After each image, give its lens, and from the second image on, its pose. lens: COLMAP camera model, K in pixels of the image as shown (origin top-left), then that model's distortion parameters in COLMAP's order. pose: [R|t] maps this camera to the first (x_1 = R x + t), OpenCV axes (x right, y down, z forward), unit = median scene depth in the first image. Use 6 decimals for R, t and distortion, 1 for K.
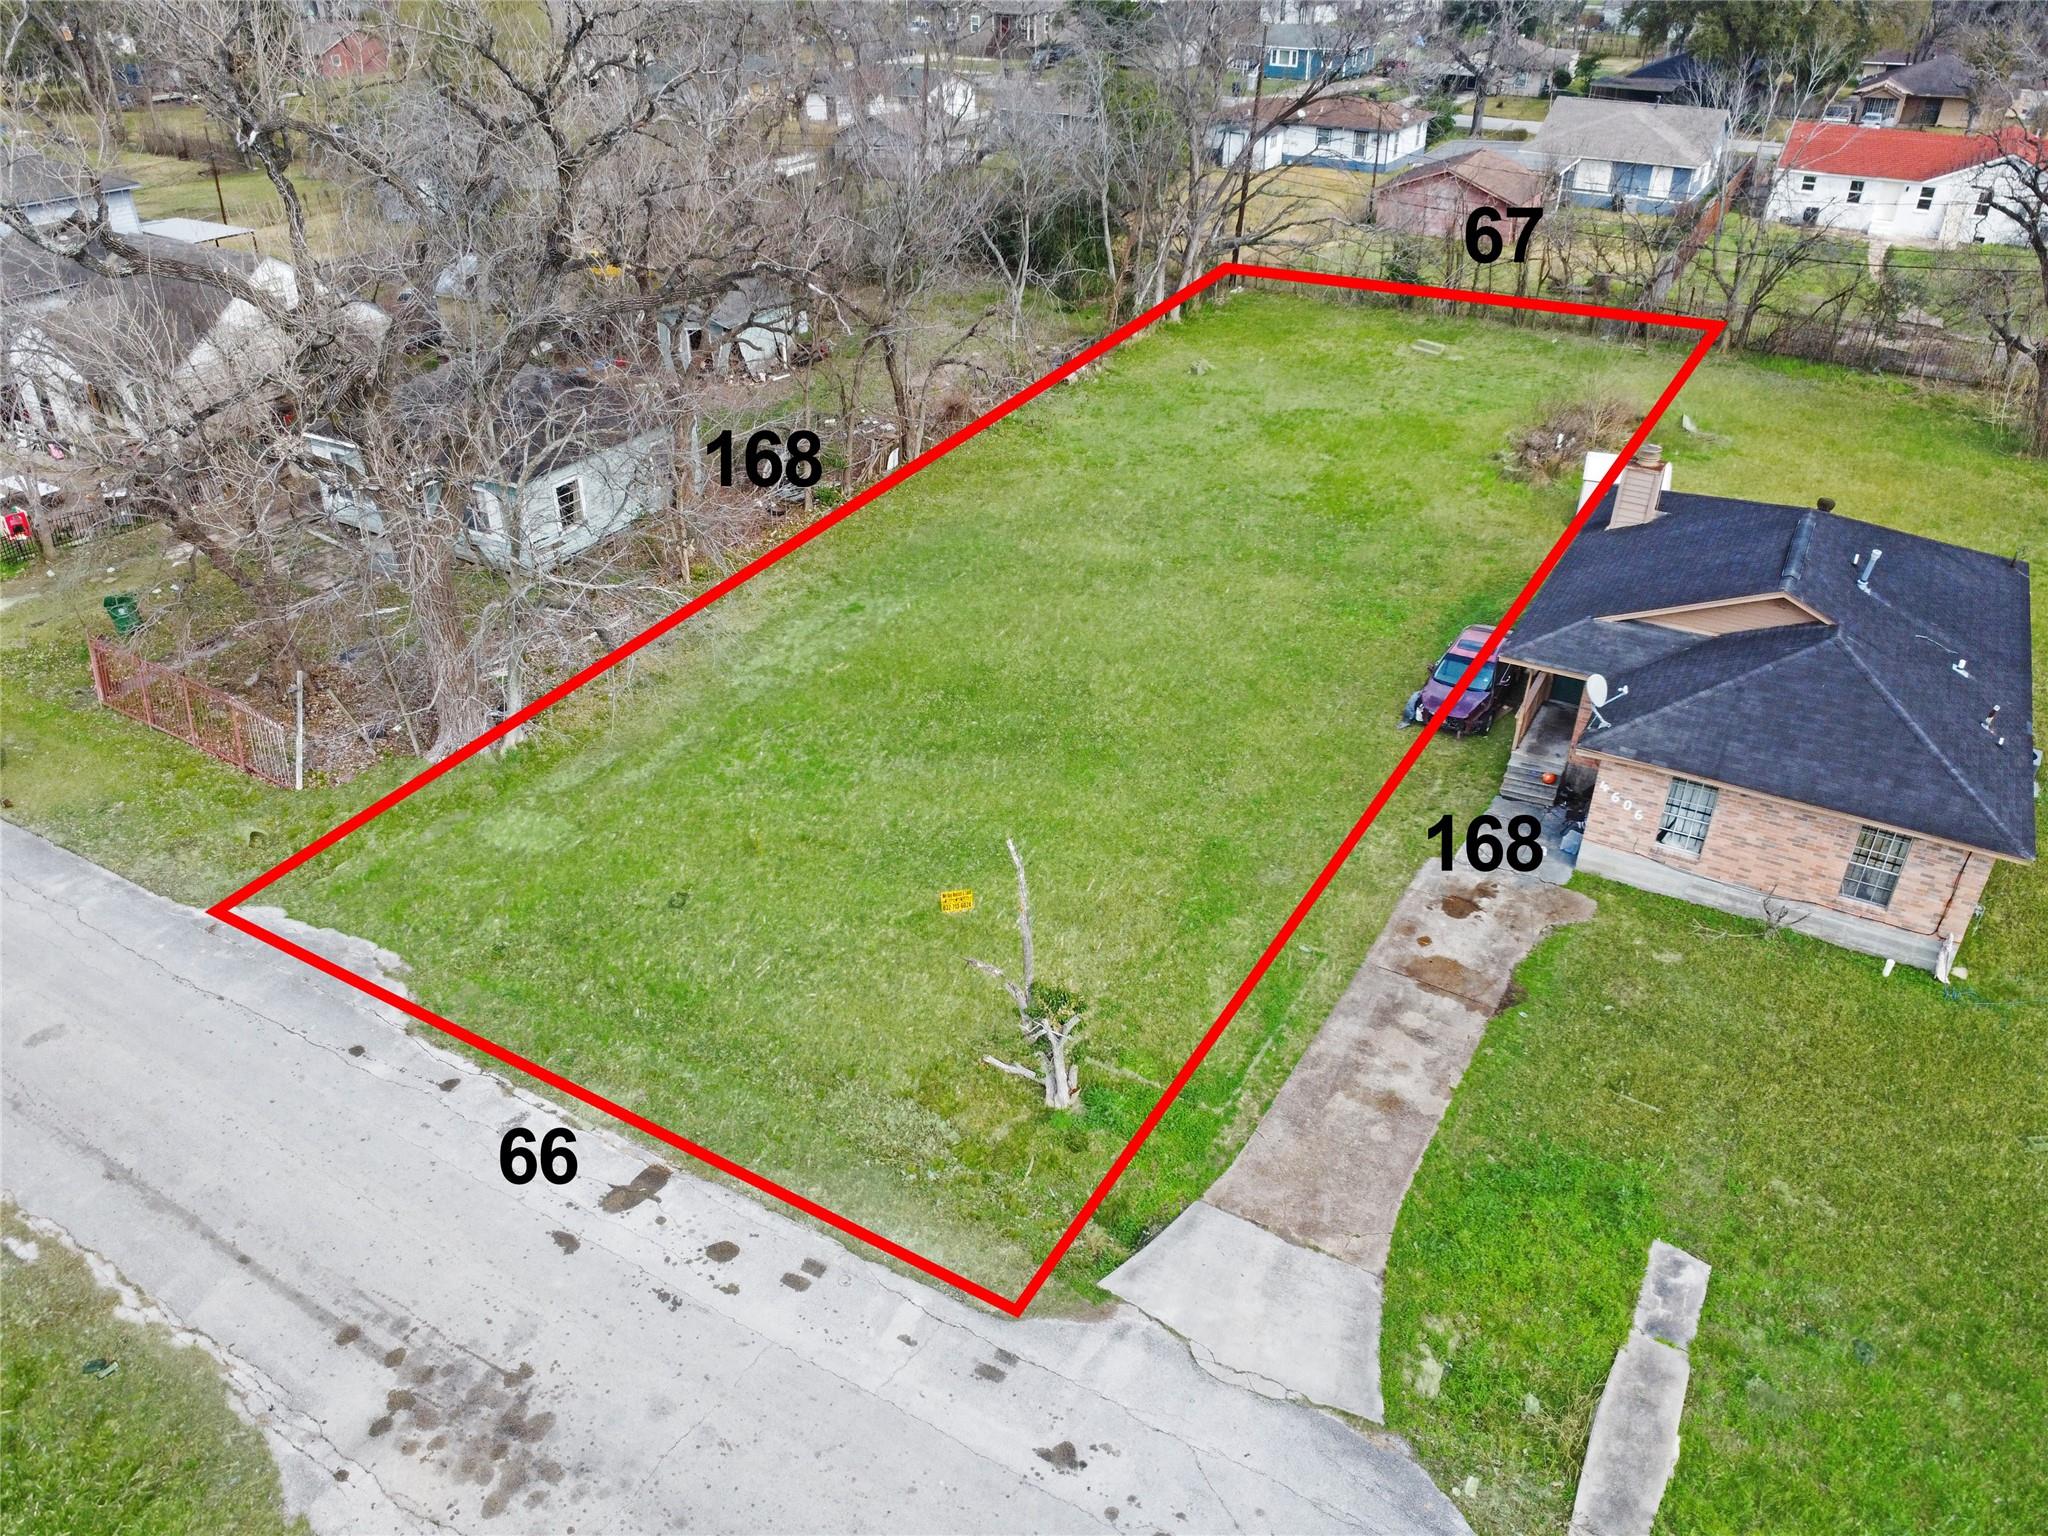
lens RADIAL K [[1501.1, 0, 1024.0], [0, 1501.1, 768.0], [0, 0, 1]] dist [-0.053209, 0.023118]
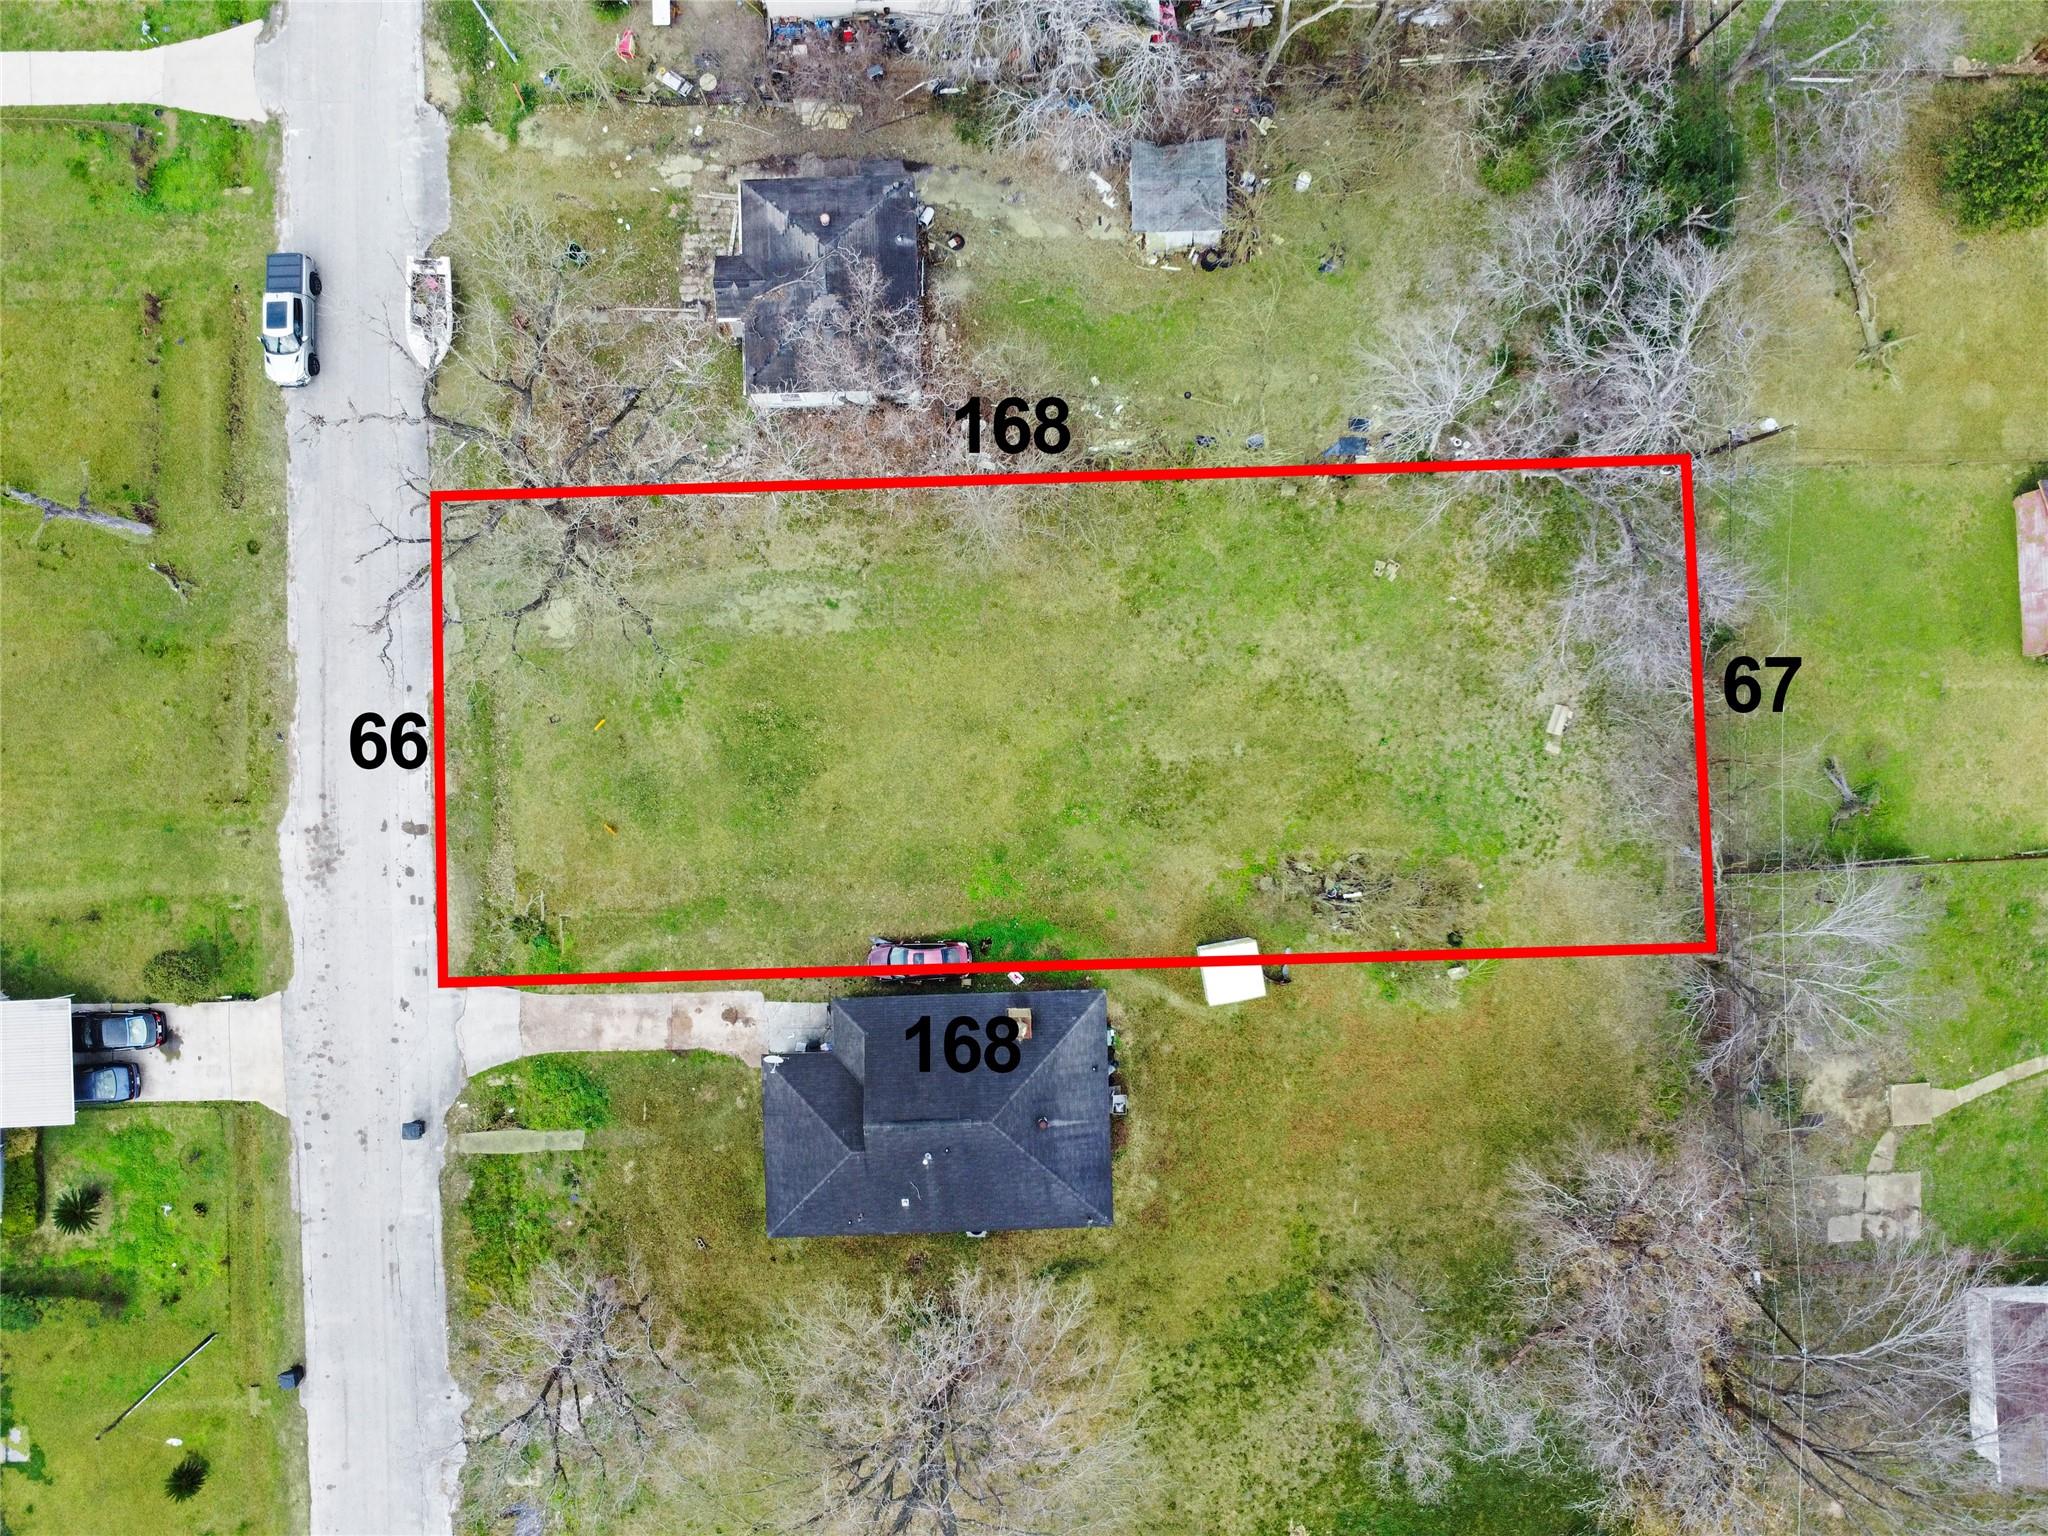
lens RADIAL K [[1494.2, 0, 1024.0], [0, 1494.2, 768.0], [0, 0, 1]] dist [-0.041828, 0.006056]
pose [[0.526998, 0.849829, -0.008041, 0.295262], [-0.453739, 0.289348, 0.842852, -2.783086], [0.718606, -0.440533, 0.538086, 0.351083]]
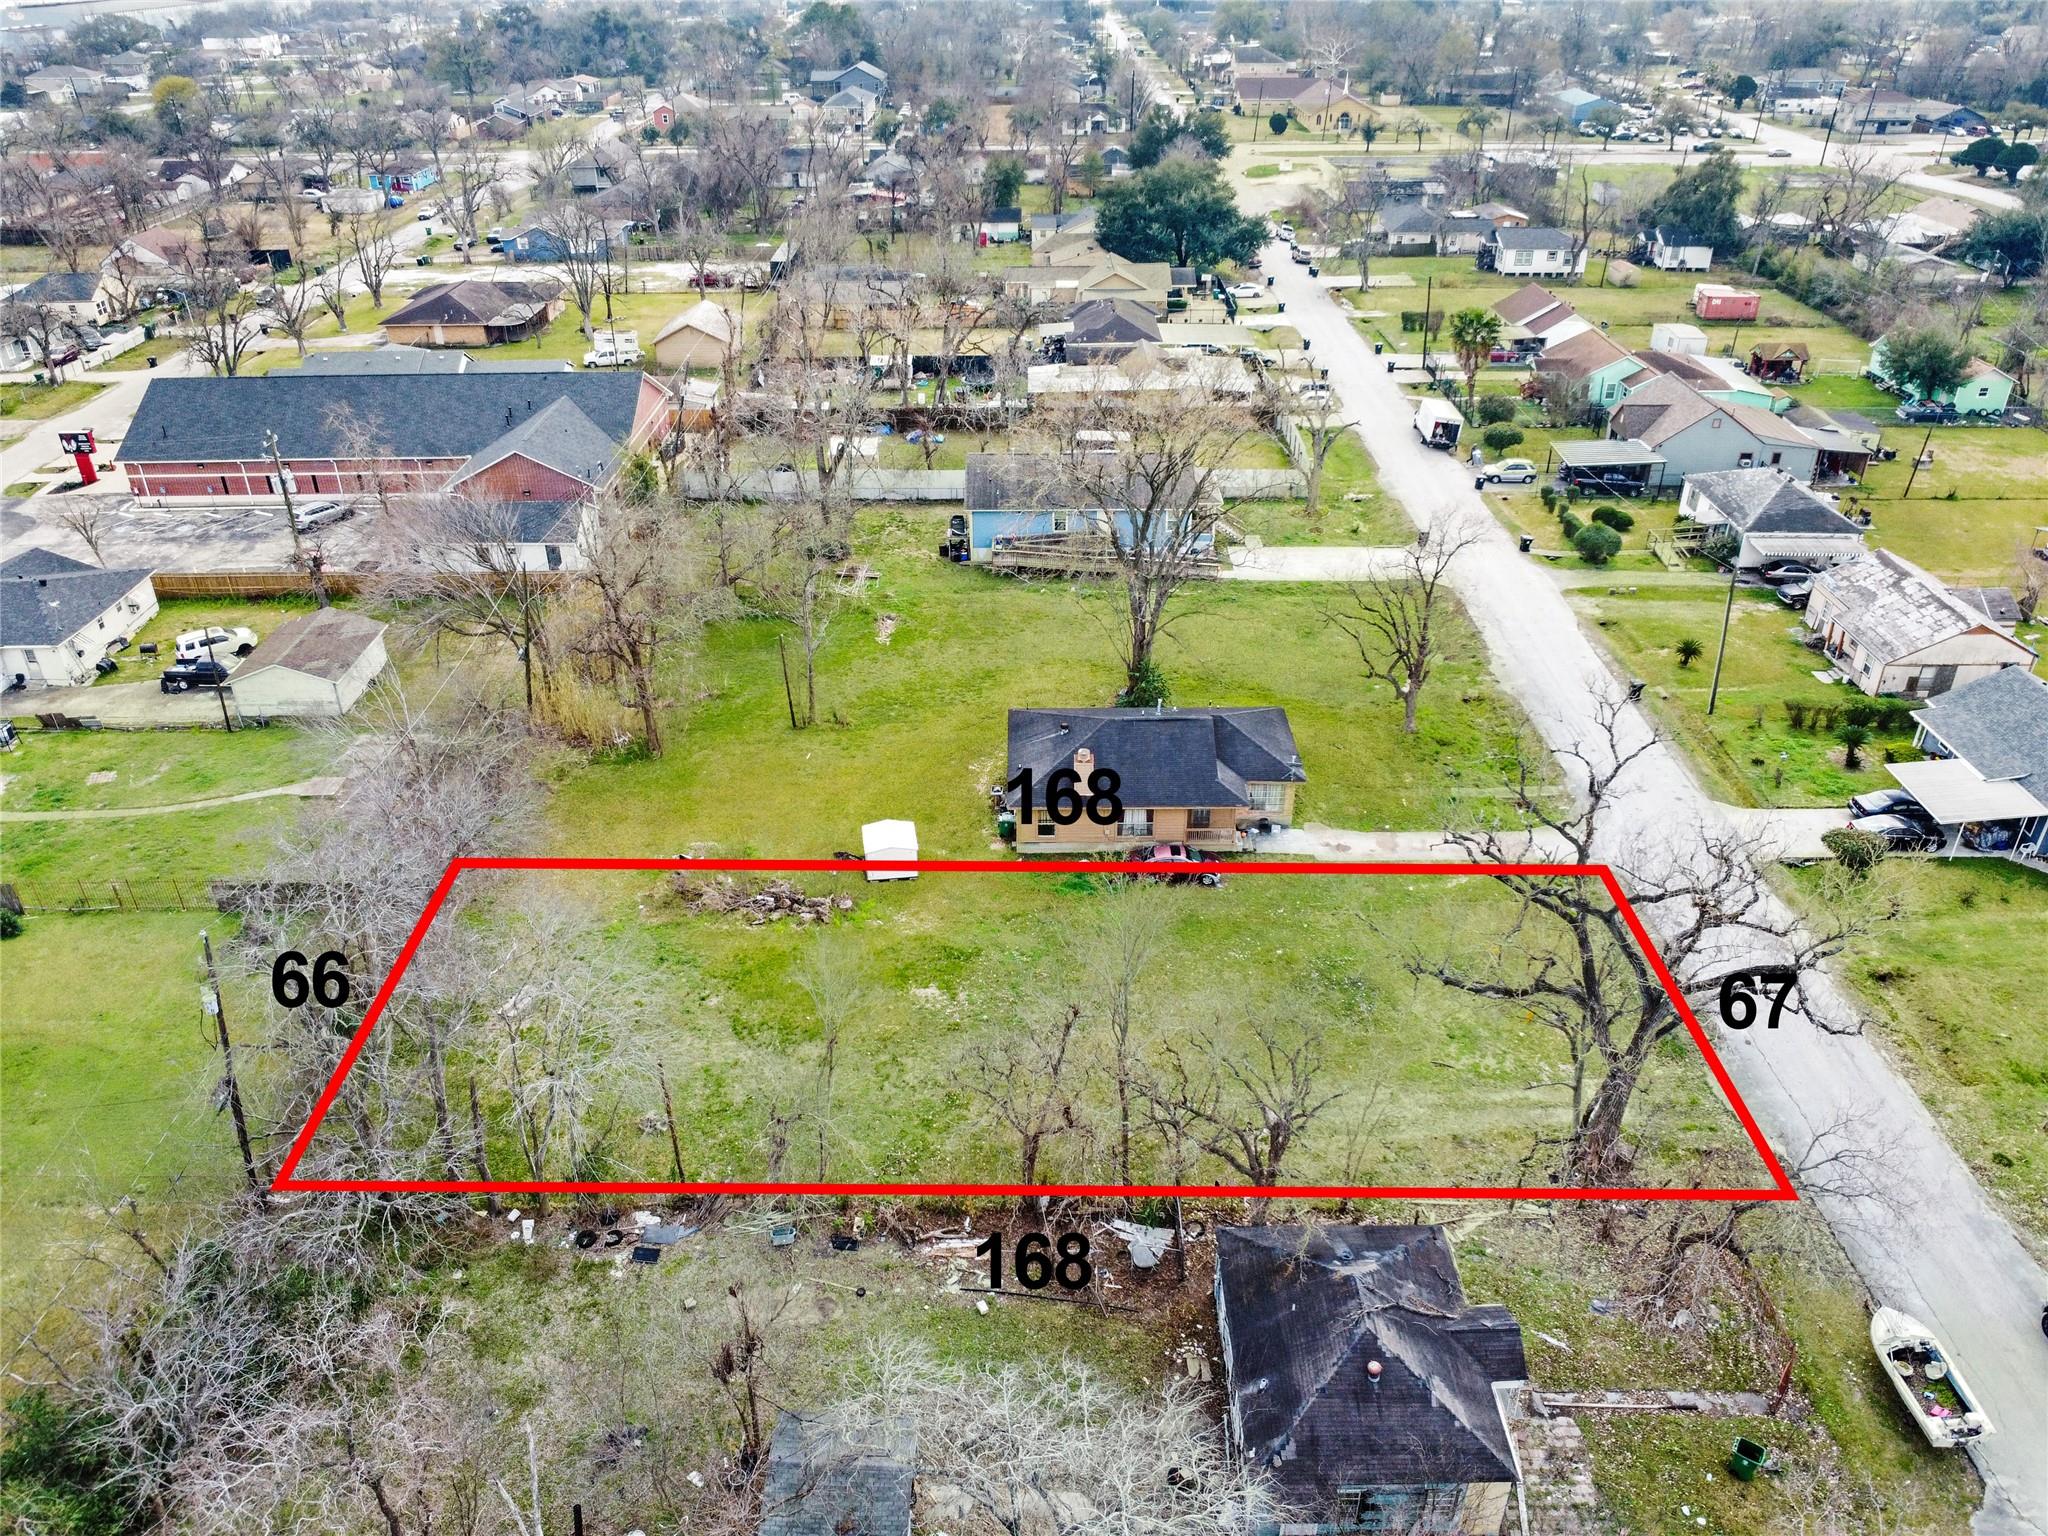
lens RADIAL K [[1501.1, 0, 1024.0], [0, 1501.1, 768.0], [0, 0, 1]] dist [-0.053209, 0.023118]
pose [[-0.498625, -0.438332, 0.747822, -1.653267], [0.459789, 0.597607, 0.656857, -2.470109], [-0.734825, 0.671365, -0.096442, 2.029453]]
